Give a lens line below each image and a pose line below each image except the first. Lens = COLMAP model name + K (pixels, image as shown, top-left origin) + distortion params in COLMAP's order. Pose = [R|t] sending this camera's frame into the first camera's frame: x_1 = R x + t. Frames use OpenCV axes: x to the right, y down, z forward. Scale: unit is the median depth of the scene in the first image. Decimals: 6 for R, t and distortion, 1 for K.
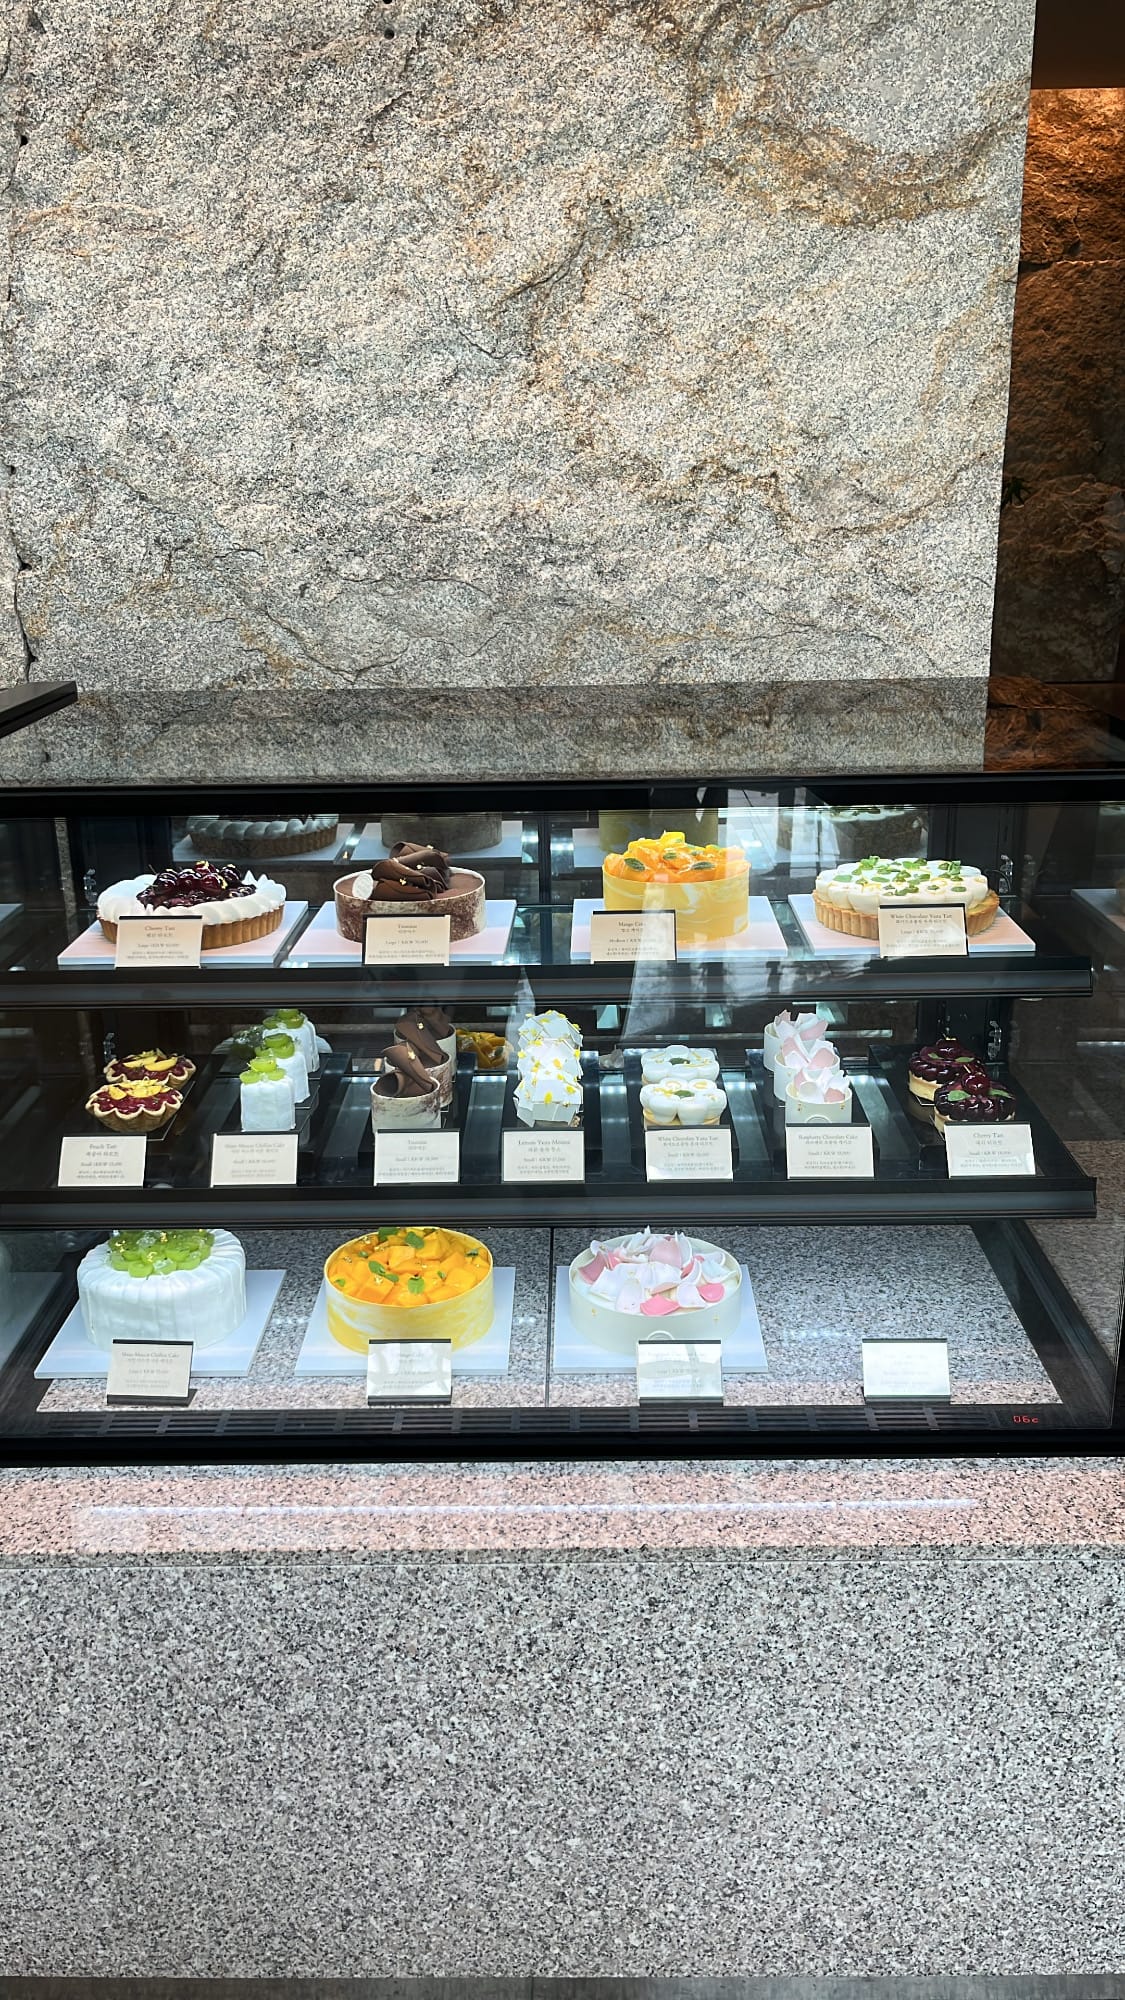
lens RADIAL K [[1587.6, 0, 570.9], [0, 1587.6, 994.4], [0, 0, 1]] dist [0.055640, -0.071412]
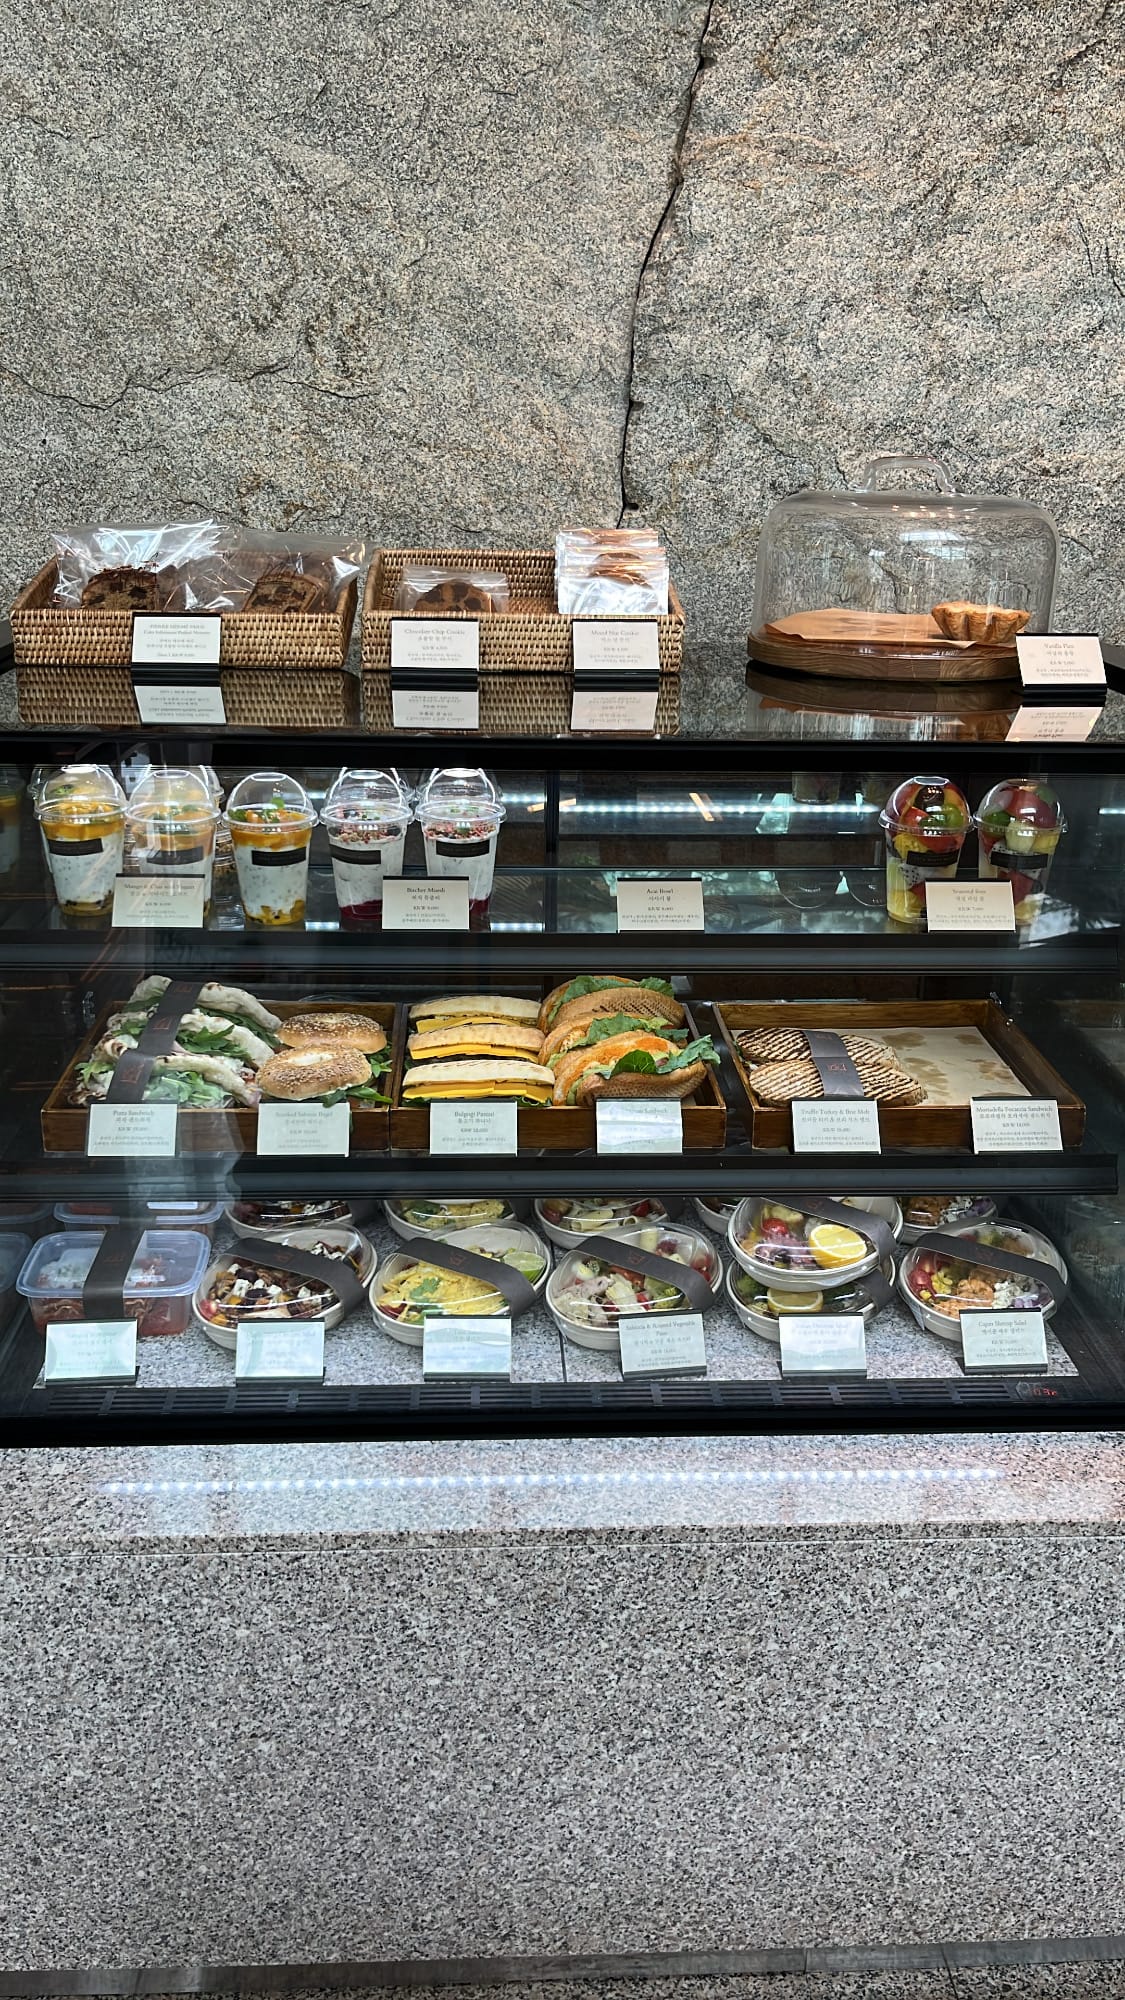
lens RADIAL K [[1587.6, 0, 552.3], [0, 1587.6, 962.1], [0, 0, 1]] dist [0.055640, -0.071412]
pose [[0.996762, 0.017712, 0.078438, -0.480116], [-0.017394, 0.999837, -0.004743, 0.013405], [-0.078509, 0.003363, 0.996908, 0.046008]]
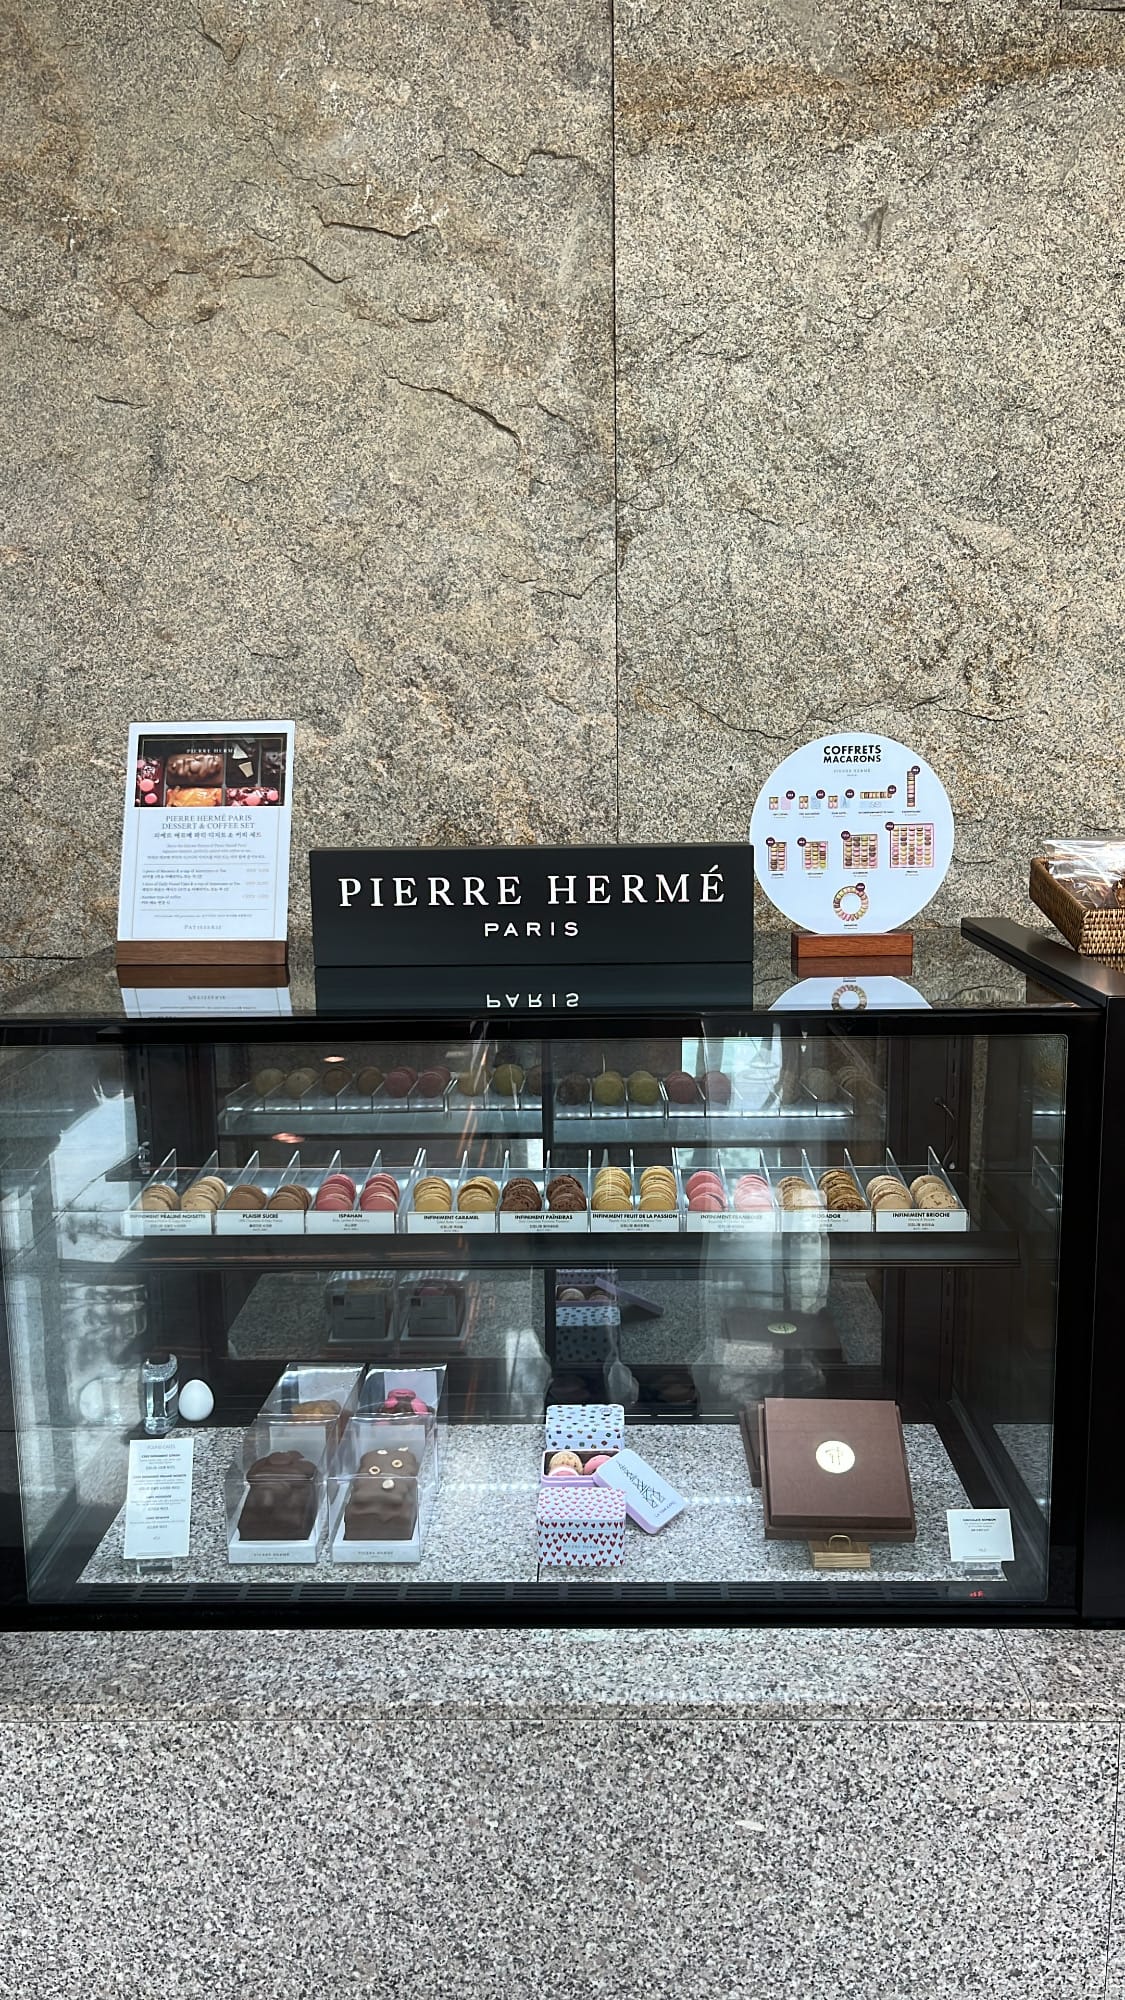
lens RADIAL K [[1587.6, 0, 557.6], [0, 1587.6, 984.7], [0, 0, 1]] dist [0.055640, -0.071412]
pose [[0.999921, 0.009442, -0.008261, -0.834590], [-0.010550, 0.989175, -0.146364, 0.018685], [0.006790, 0.146439, 0.989196, -0.062050]]
